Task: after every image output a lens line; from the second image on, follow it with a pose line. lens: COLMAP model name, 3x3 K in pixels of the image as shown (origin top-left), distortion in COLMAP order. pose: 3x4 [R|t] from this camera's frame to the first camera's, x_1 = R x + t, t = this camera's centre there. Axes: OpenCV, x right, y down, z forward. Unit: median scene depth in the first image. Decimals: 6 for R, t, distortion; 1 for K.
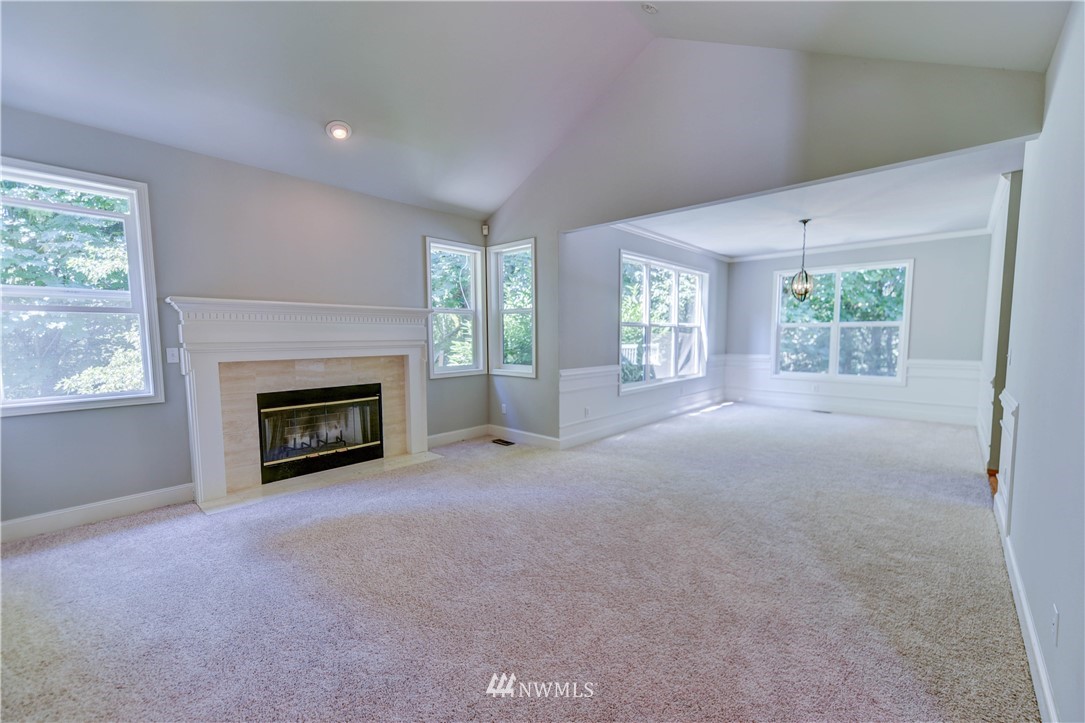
lens RADIAL K [[441.4, 0, 551.4], [0, 441.4, 369.2], [0, 0, 1]] dist [0.012060, -0.000135]
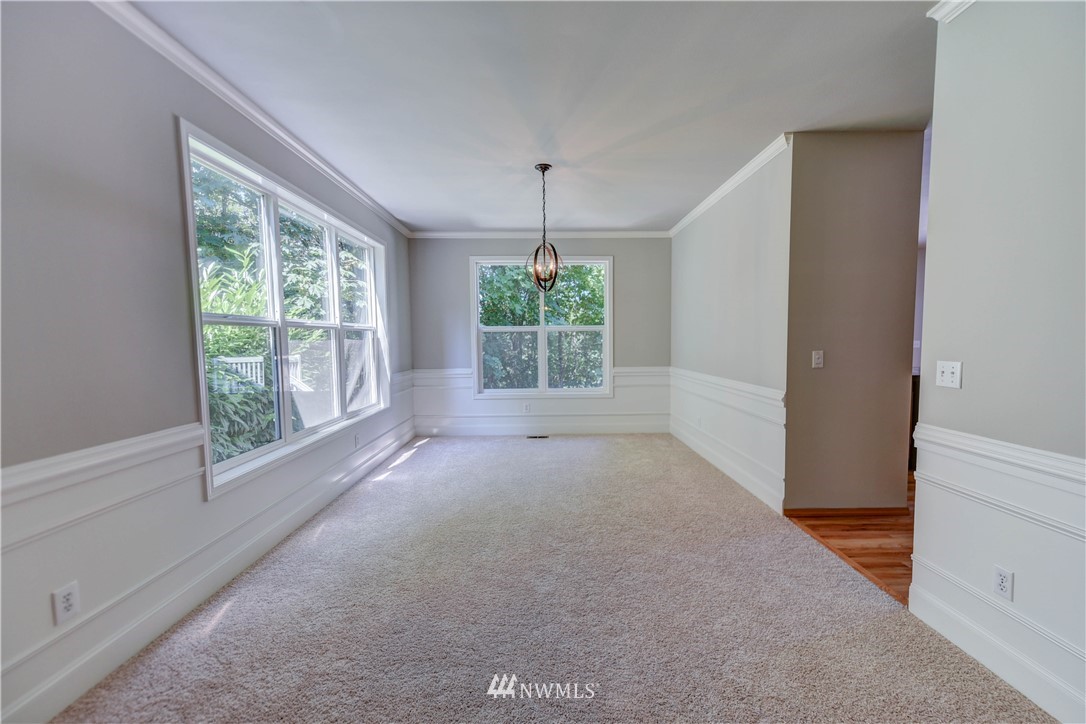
lens RADIAL K [[441.8, 0, 551.9], [0, 441.8, 369.7], [0, 0, 1]] dist [0.012060, -0.000135]
pose [[0.725047, -0.053309, 0.686633, 0.114056], [0.061845, 0.998011, 0.012180, -0.042809], [-0.685917, 0.033634, 0.726902, 0.513932]]
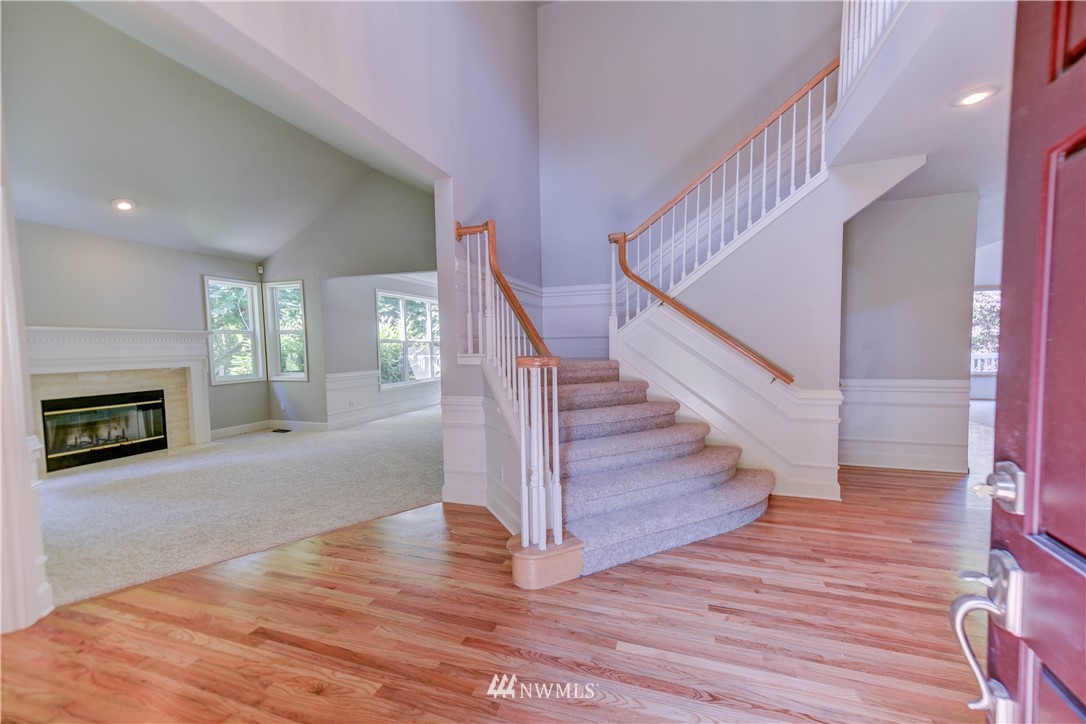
lens RADIAL K [[423.4, 0, 552.2], [0, 423.4, 368.0], [0, 0, 1]] dist [0.013111, 0.000183]
pose [[0.914614, -0.034805, 0.402828, 0.118561], [0.045914, 0.998784, -0.017950, 0.035502], [-0.401713, 0.034912, 0.915100, -0.478740]]
